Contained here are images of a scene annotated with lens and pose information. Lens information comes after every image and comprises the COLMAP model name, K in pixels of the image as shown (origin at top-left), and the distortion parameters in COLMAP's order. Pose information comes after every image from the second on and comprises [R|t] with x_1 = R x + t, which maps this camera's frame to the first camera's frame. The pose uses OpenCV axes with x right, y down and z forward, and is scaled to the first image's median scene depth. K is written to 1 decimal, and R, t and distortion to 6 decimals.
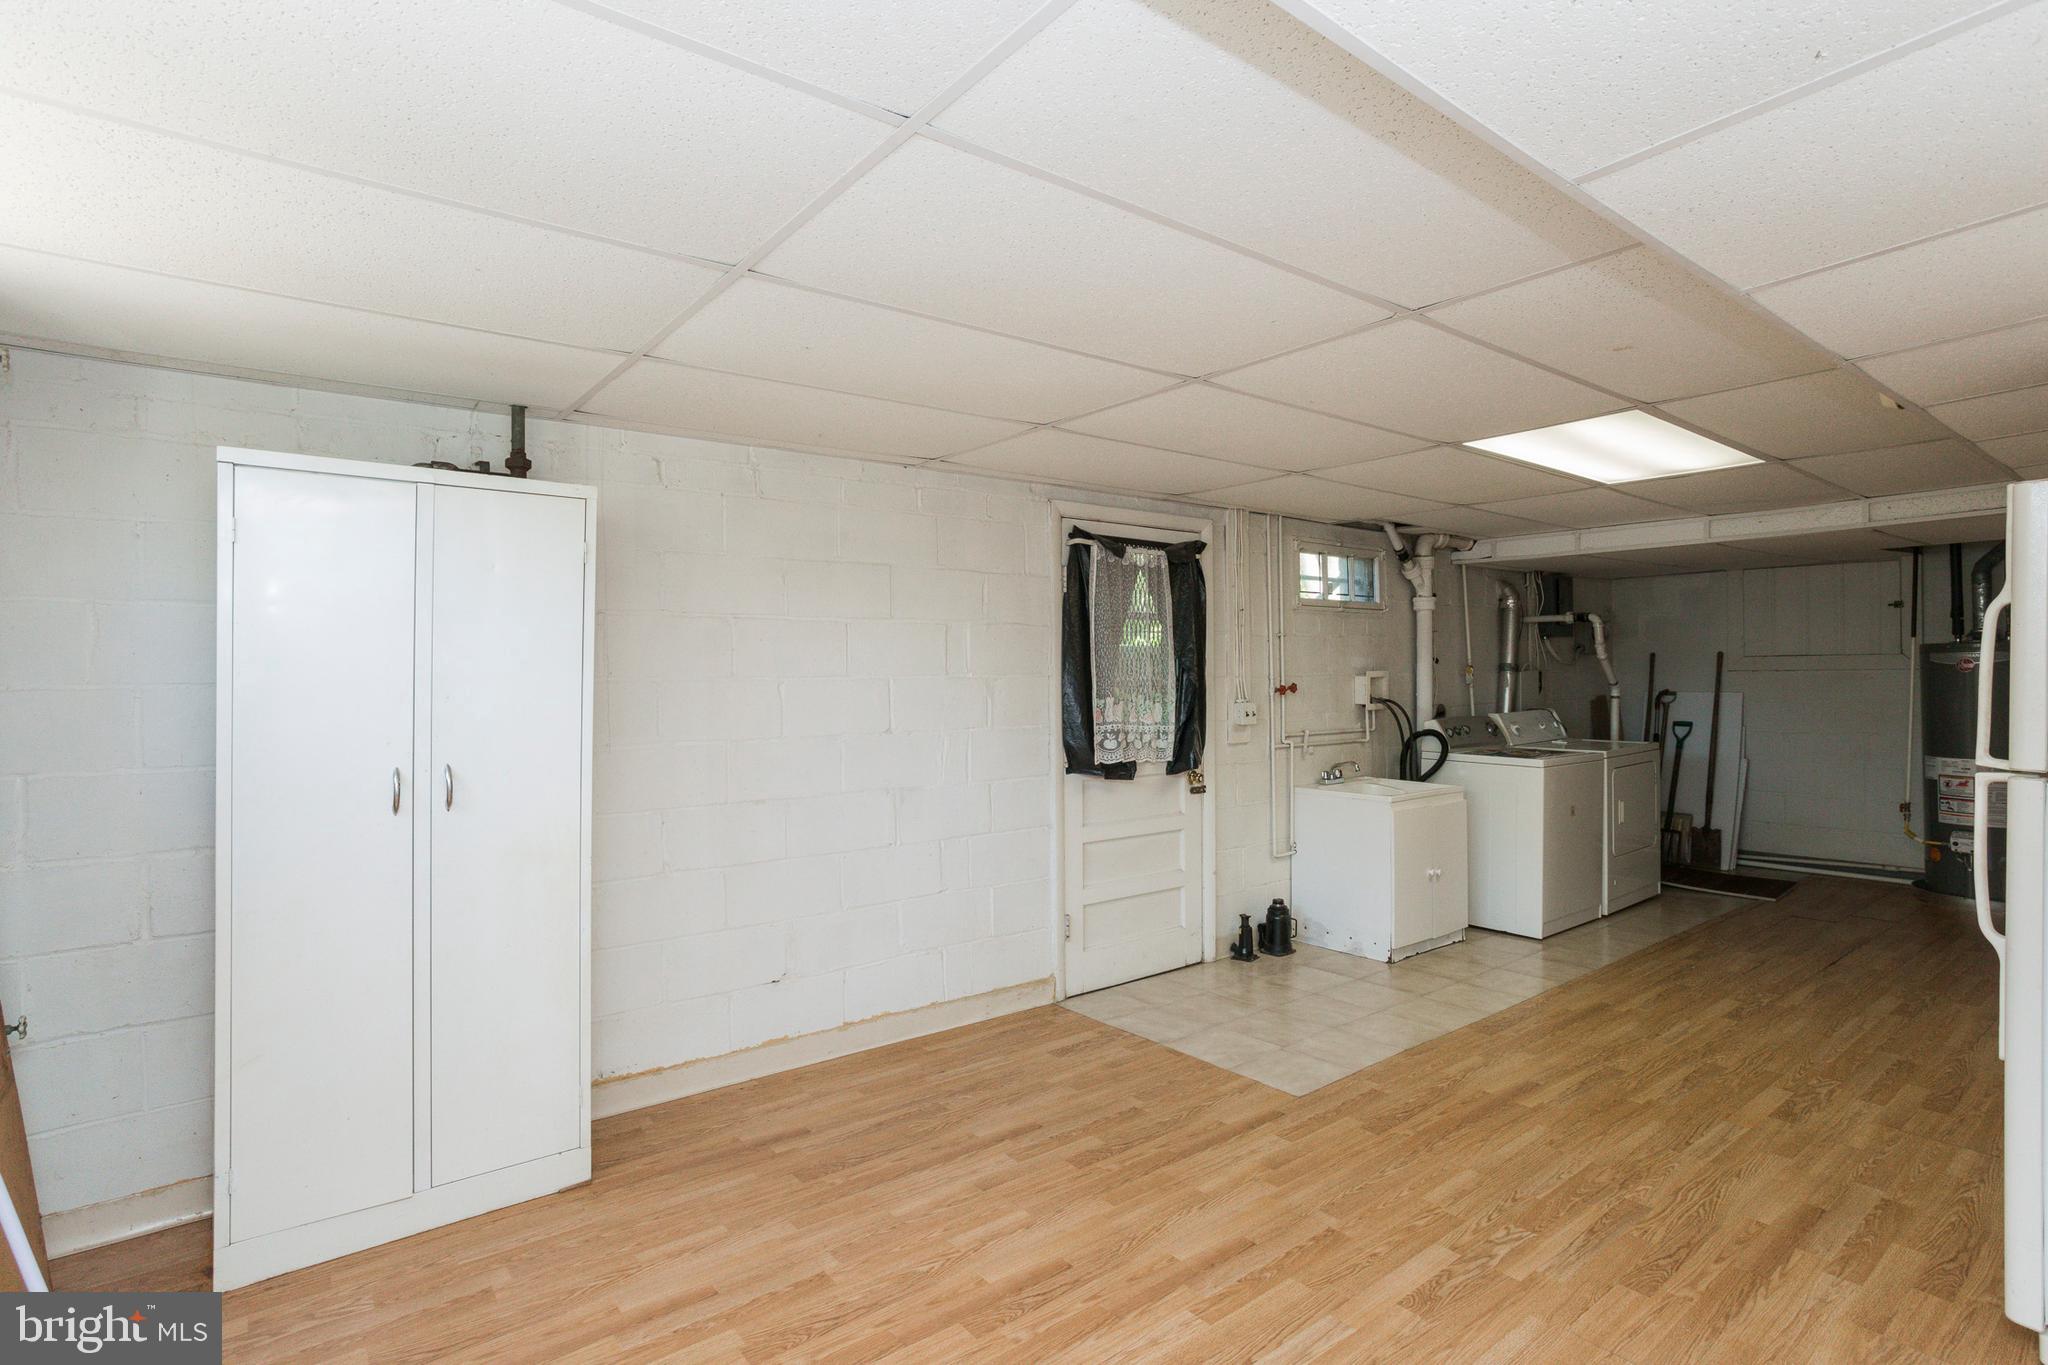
lens RADIAL K [[1003.3, 0, 1026.7], [0, 1003.3, 677.0], [0, 0, 1]] dist [-0.052940, 0.026896]
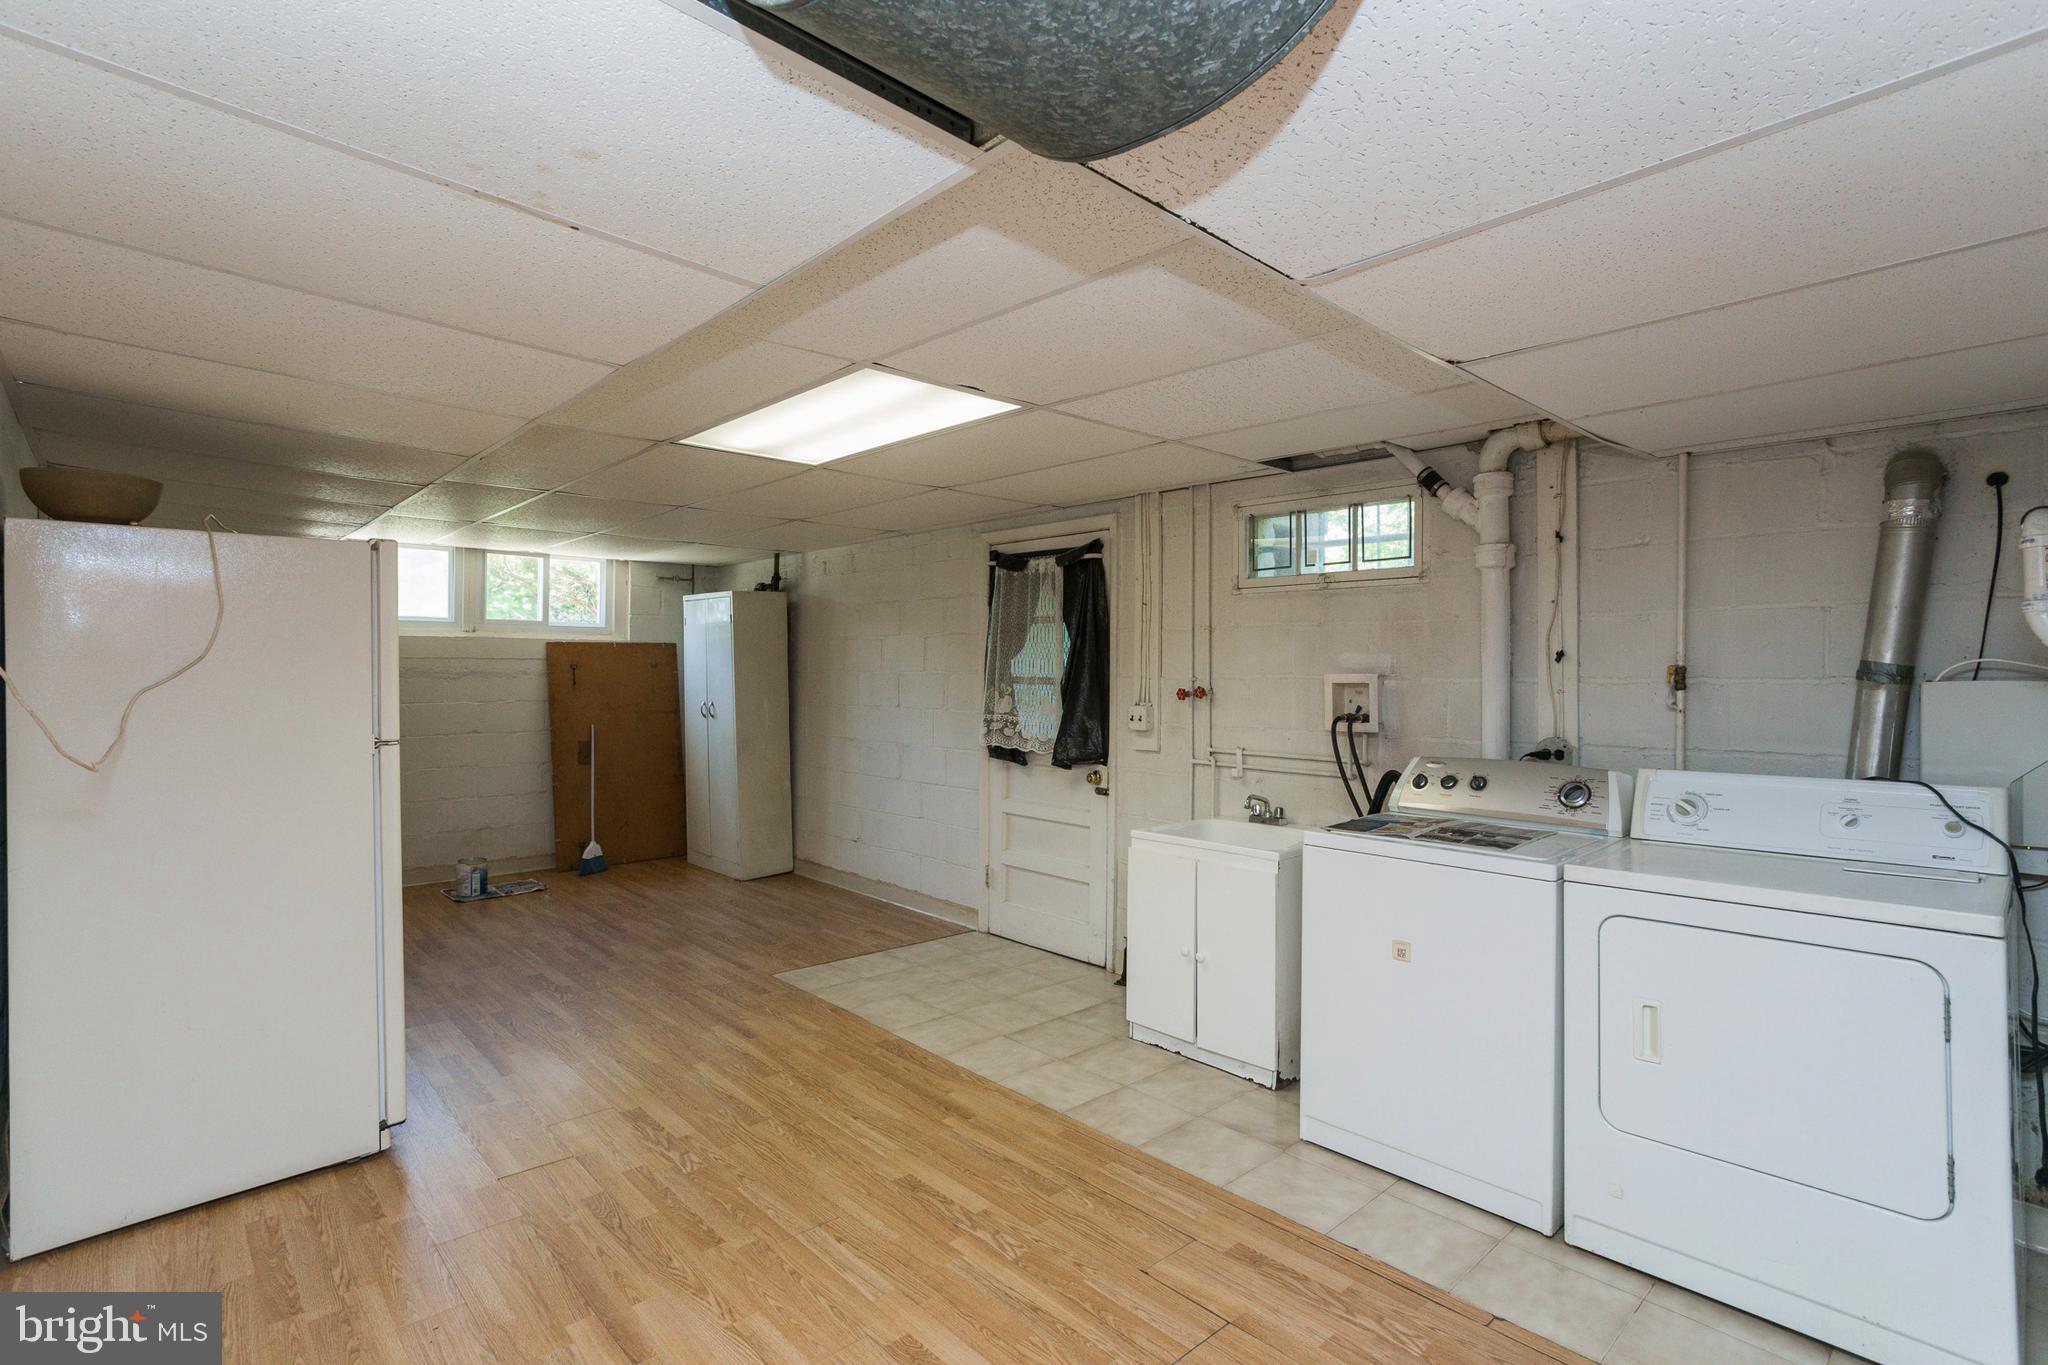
lens RADIAL K [[1063.8, 0, 1024.0], [0, 1063.8, 682.5], [0, 0, 1]] dist [-0.050940, 0.000211]
pose [[0.058239, 0.020540, -0.998091, 1.421529], [-0.008177, 0.999765, 0.020097, -0.017451], [0.998269, 0.006991, 0.058393, 1.014664]]
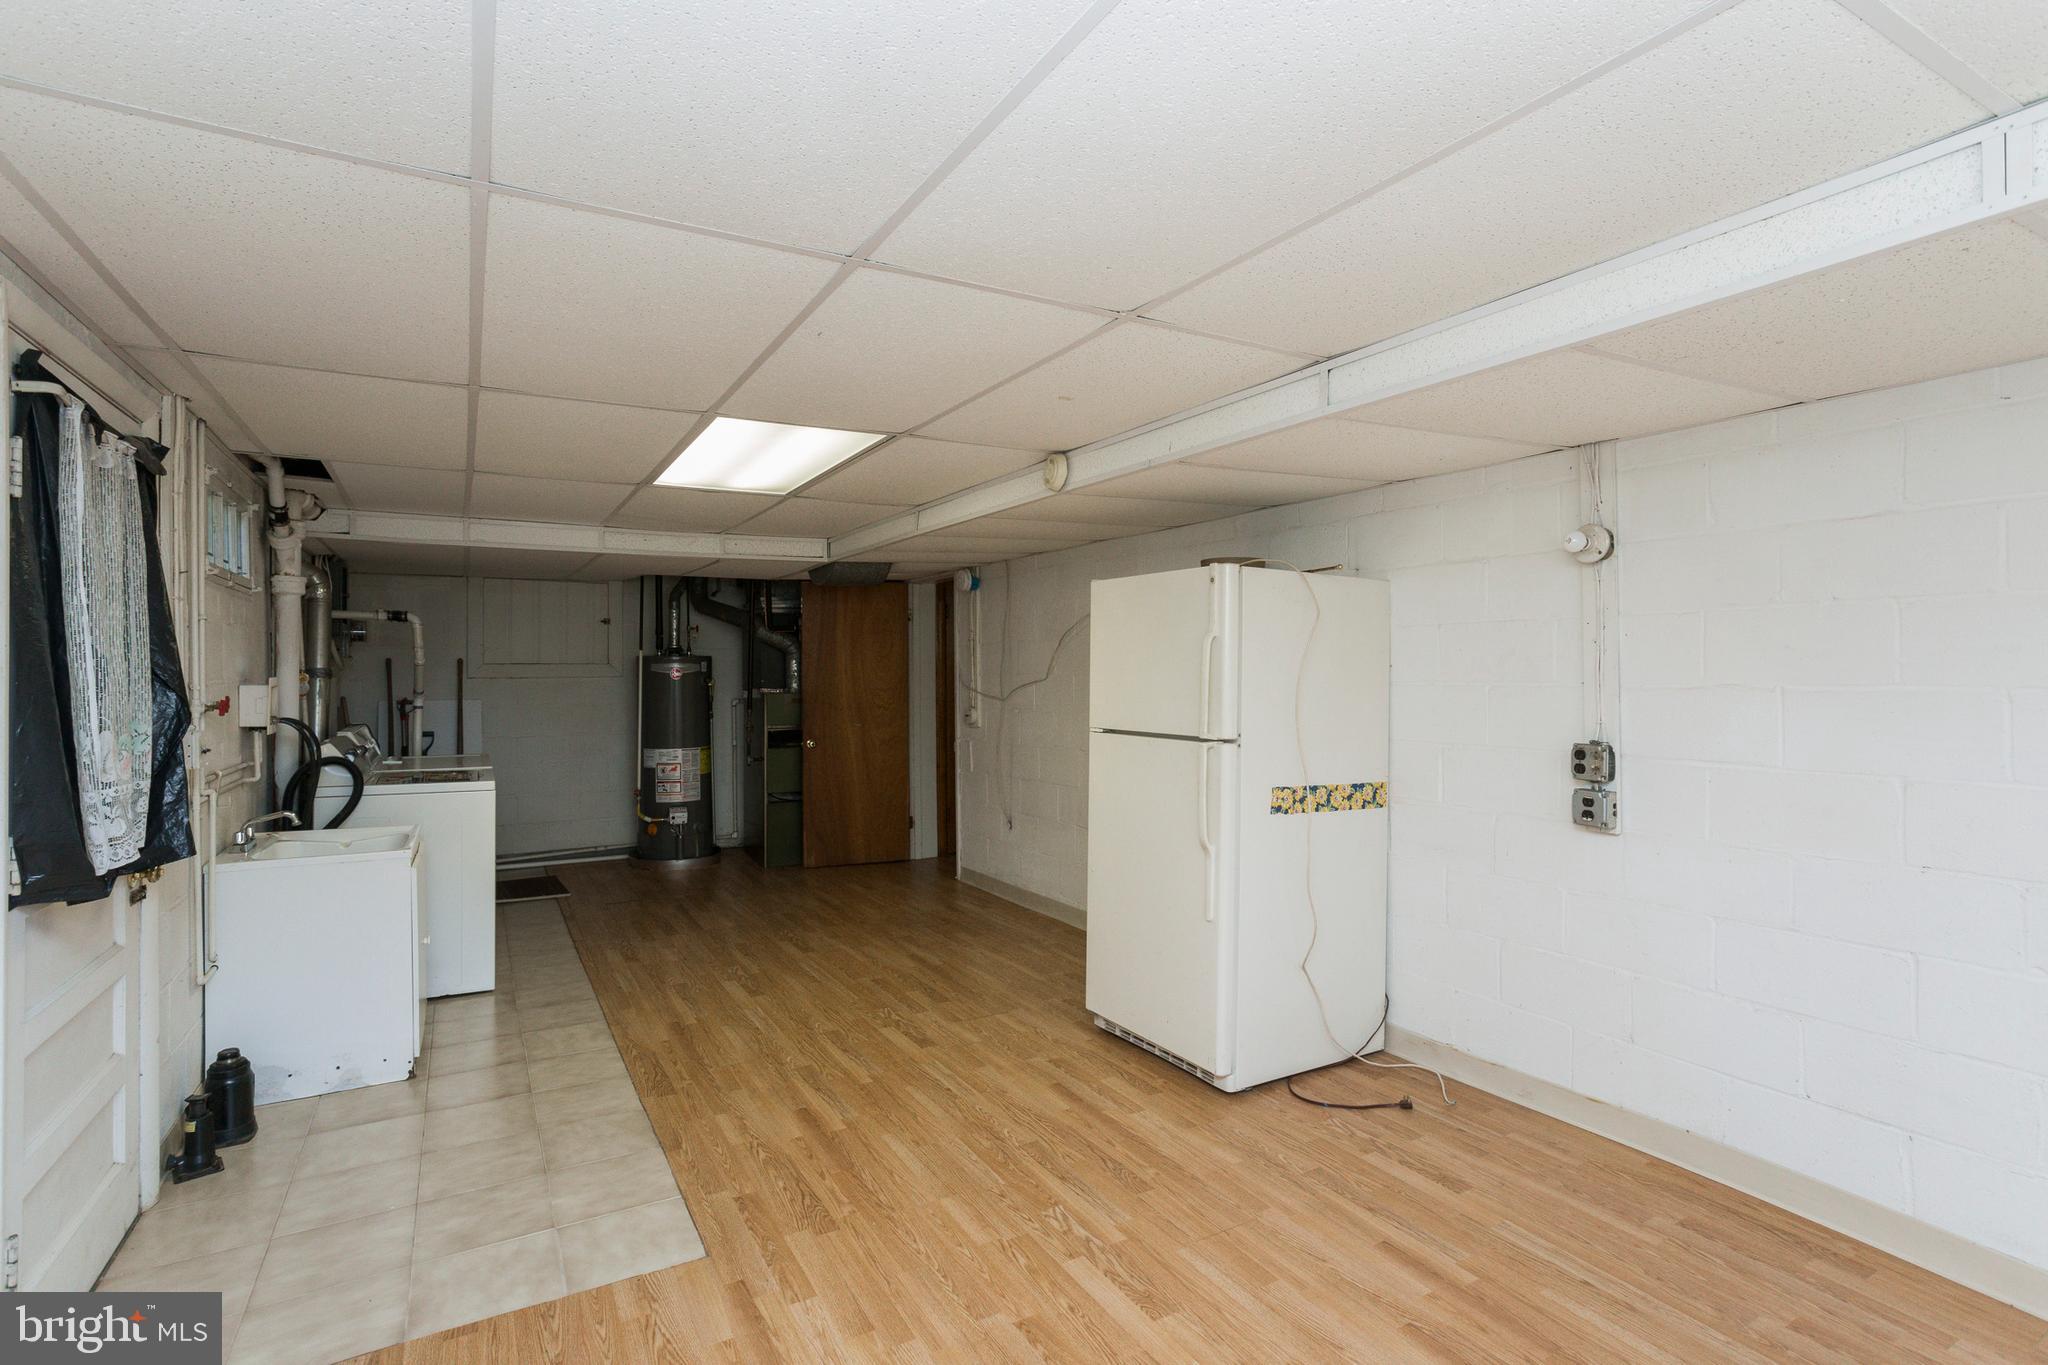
lens RADIAL K [[1003.3, 0, 1026.7], [0, 1003.3, 677.0], [0, 0, 1]] dist [-0.052940, 0.026896]
pose [[0.144087, 0.002508, 0.989562, -0.334333], [0.004085, 0.999987, -0.003129, -0.003324], [-0.989557, 0.004493, 0.144075, 0.526718]]
